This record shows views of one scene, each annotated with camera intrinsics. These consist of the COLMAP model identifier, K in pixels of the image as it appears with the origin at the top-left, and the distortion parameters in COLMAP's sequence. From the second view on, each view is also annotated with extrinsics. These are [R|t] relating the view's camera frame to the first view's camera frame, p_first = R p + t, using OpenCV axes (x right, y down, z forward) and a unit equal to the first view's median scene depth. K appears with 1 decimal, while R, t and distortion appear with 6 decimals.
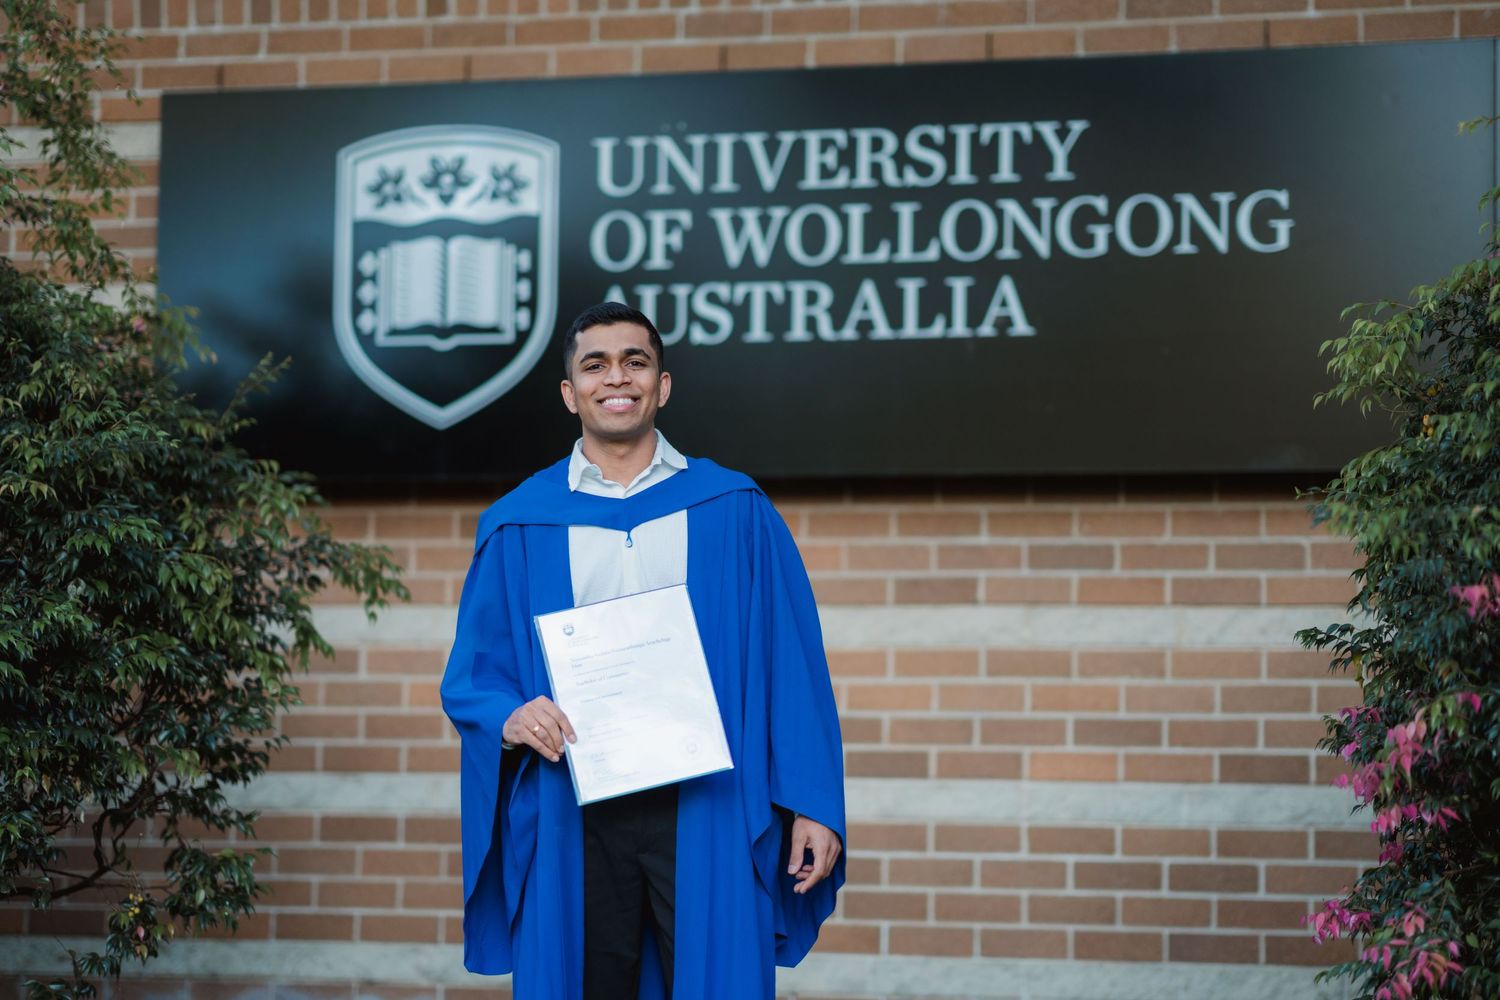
lens RADIAL K [[3593.4, 0, 734.6], [0, 3593.4, 502.7], [0, 0, 1]] dist [0.161280, 0.000000]
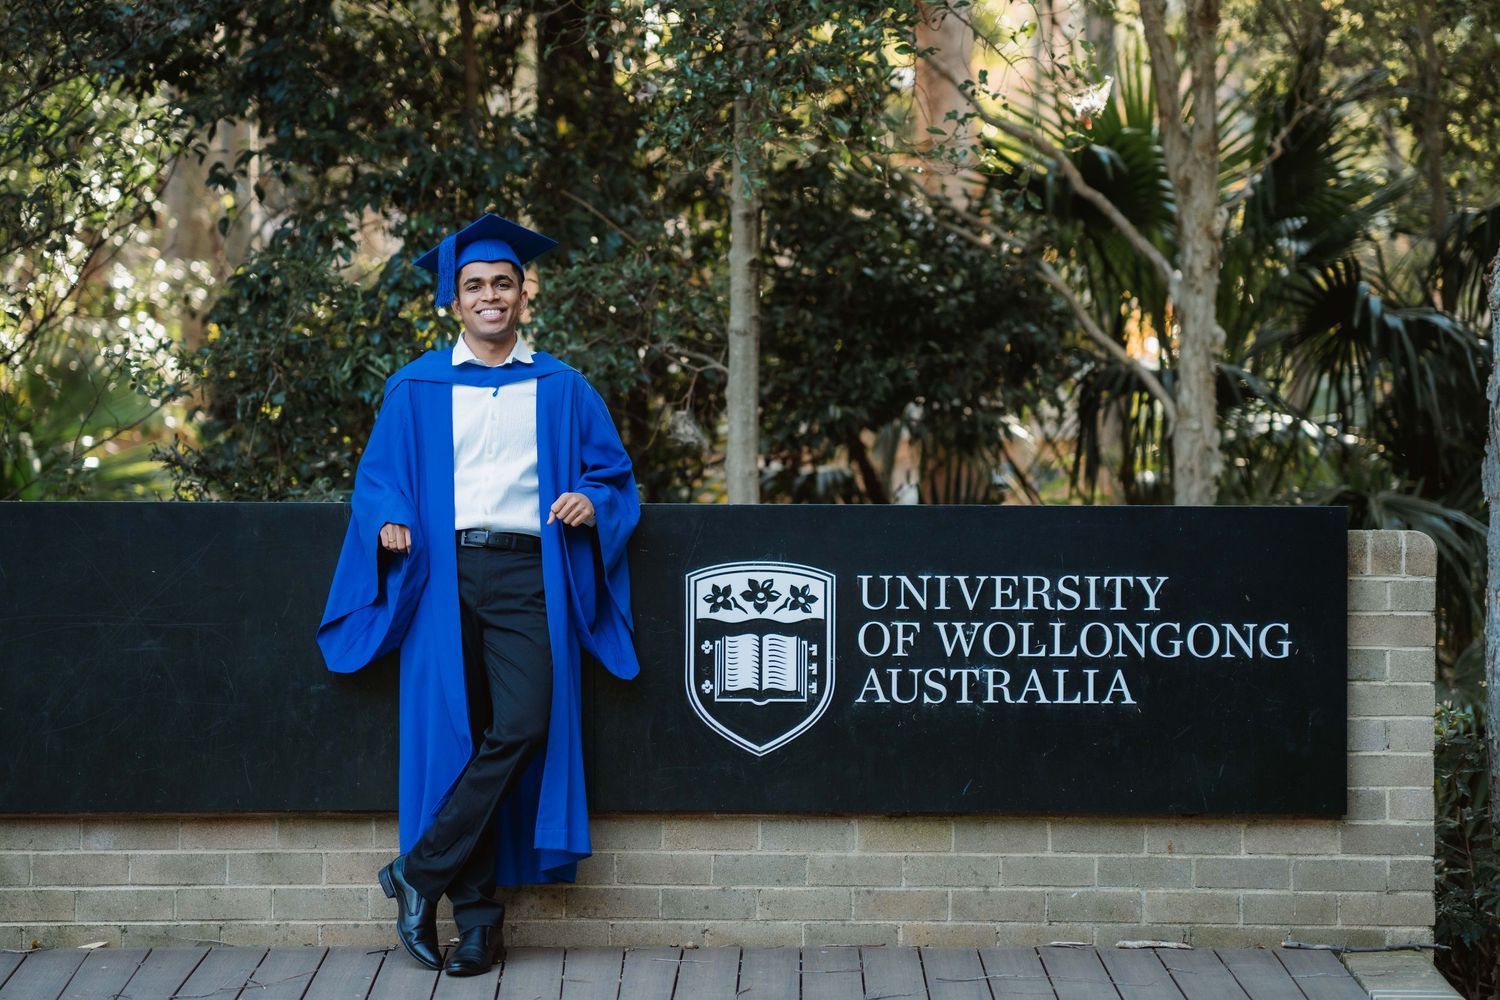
lens RADIAL K [[3593.4, 0, 741.1], [0, 3593.4, 493.0], [0, 0, 1]] dist [0.161280, 0.000000]
pose [[0.961736, -0.011522, 0.273736, -0.537123], [-0.014529, 0.995565, 0.092952, -0.290703], [-0.273593, -0.093372, 0.957303, -0.524618]]
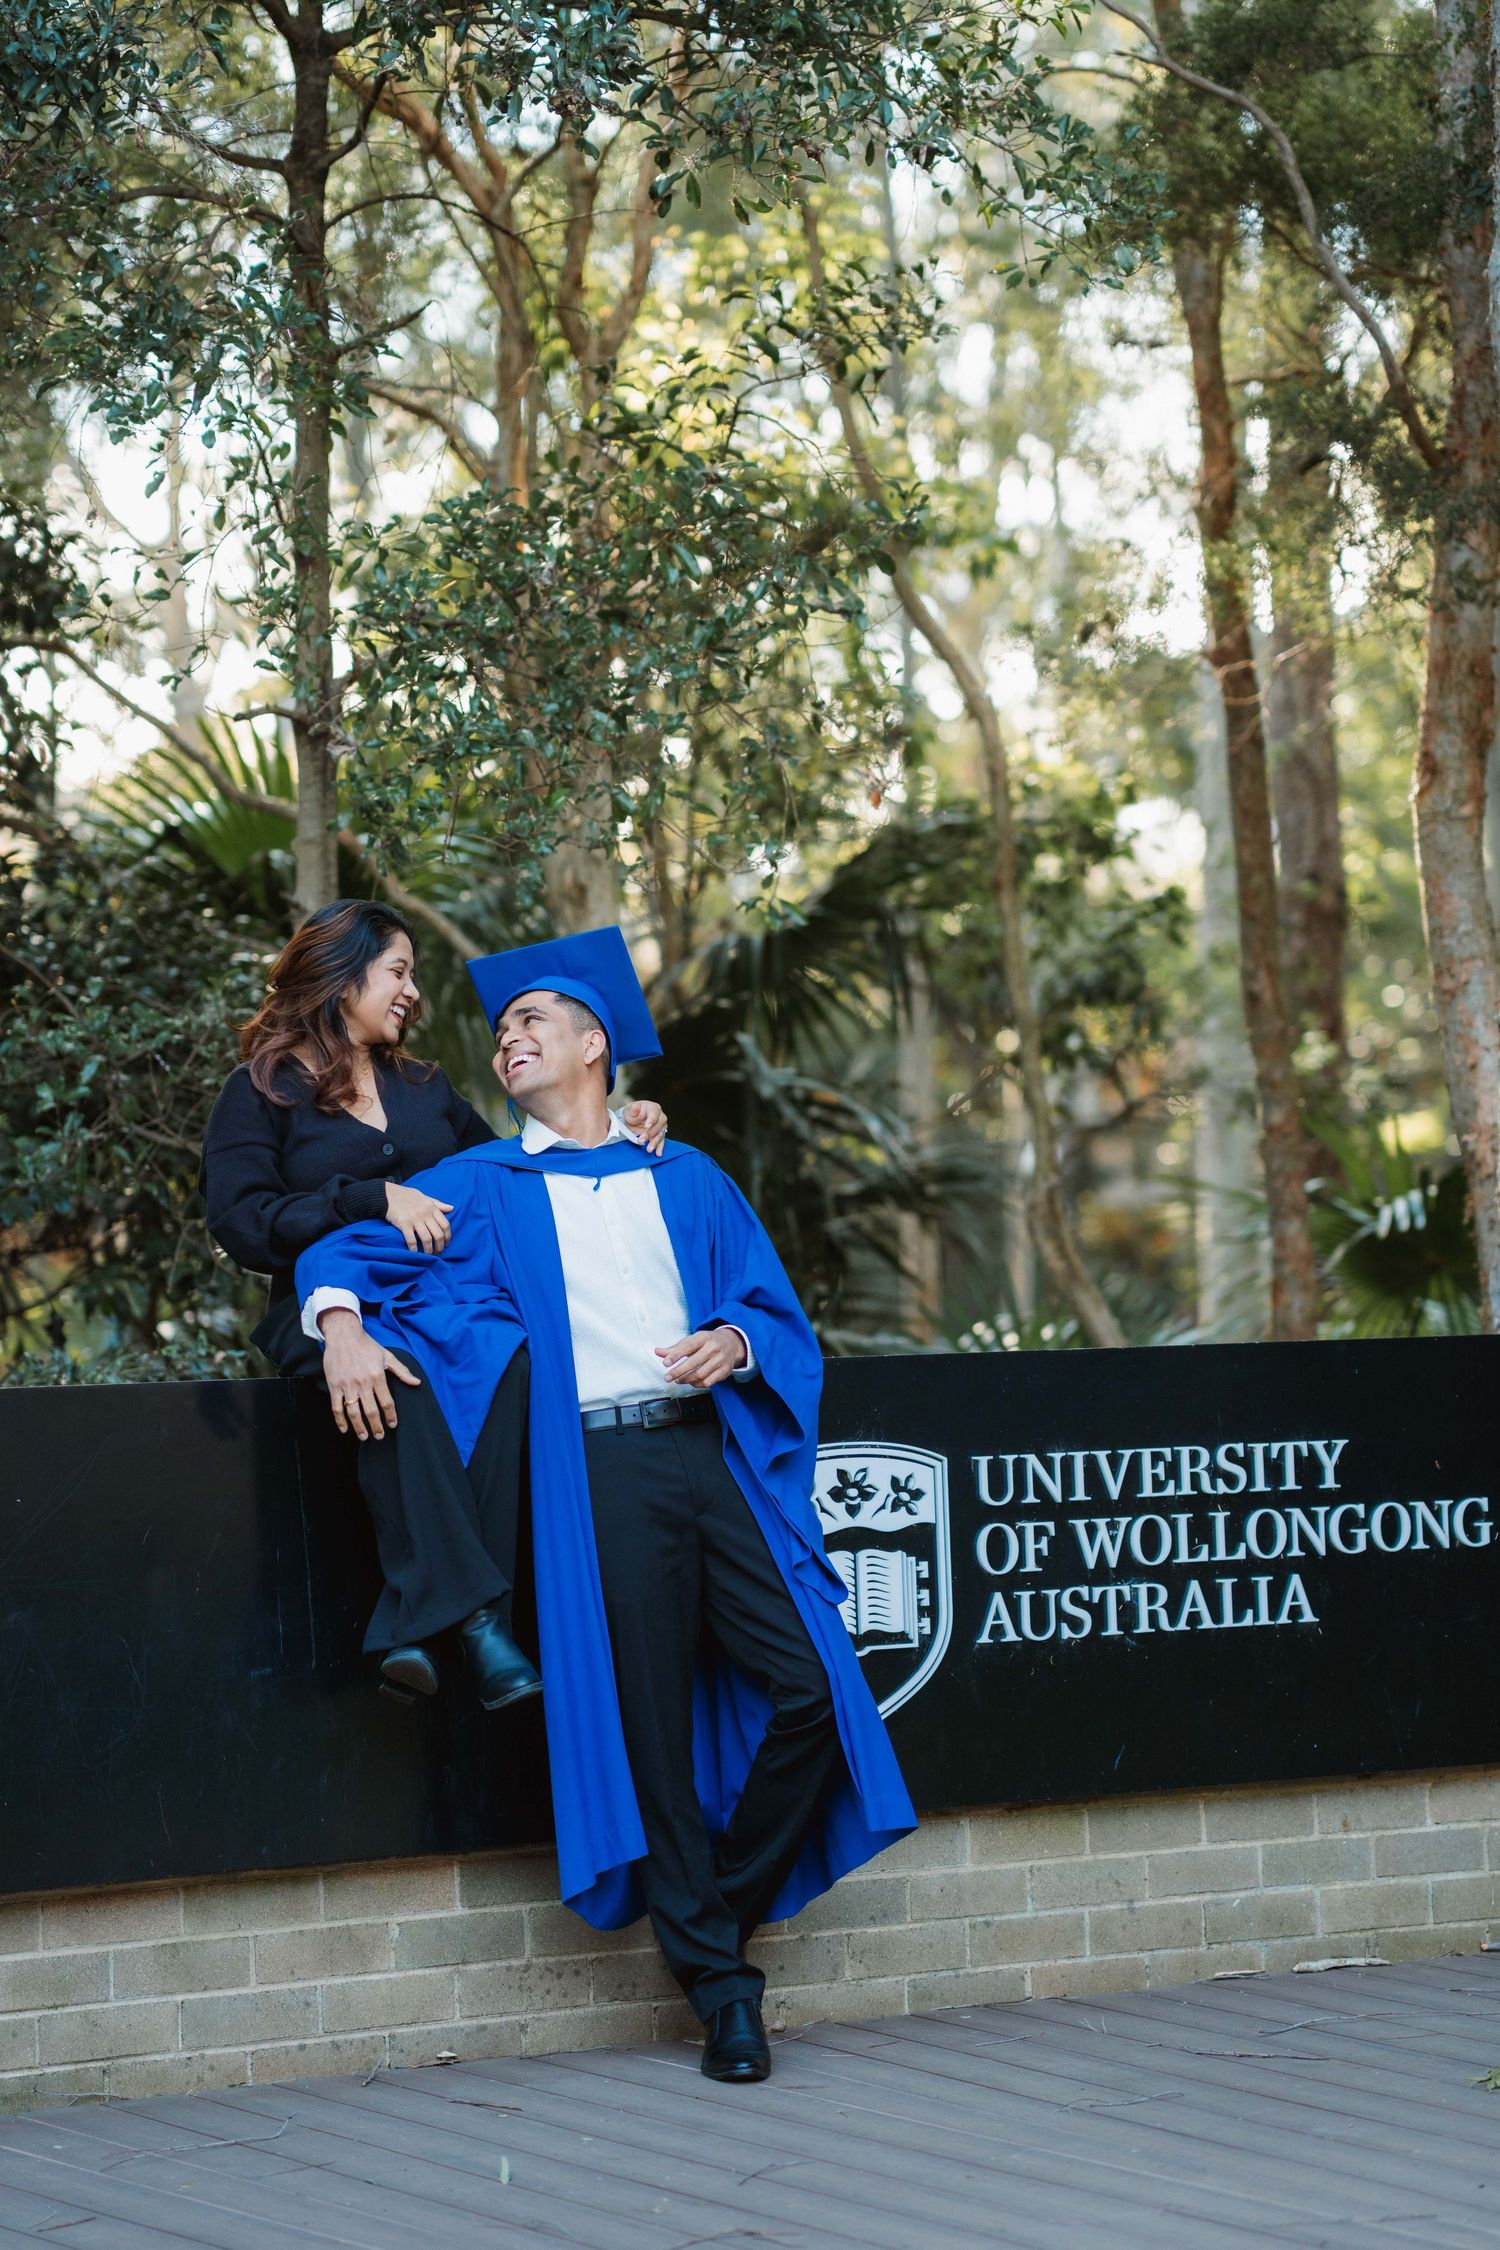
lens RADIAL K [[5390.0, 0, 751.8], [0, 5390.0, 1130.6], [0, 0, 1]] dist [0.161280, 0.000000]
pose [[0.711802, -0.013479, 0.702251, -1.260969], [-0.019227, 0.999067, 0.038665, -0.266664], [-0.702117, -0.041024, 0.710879, -0.115243]]
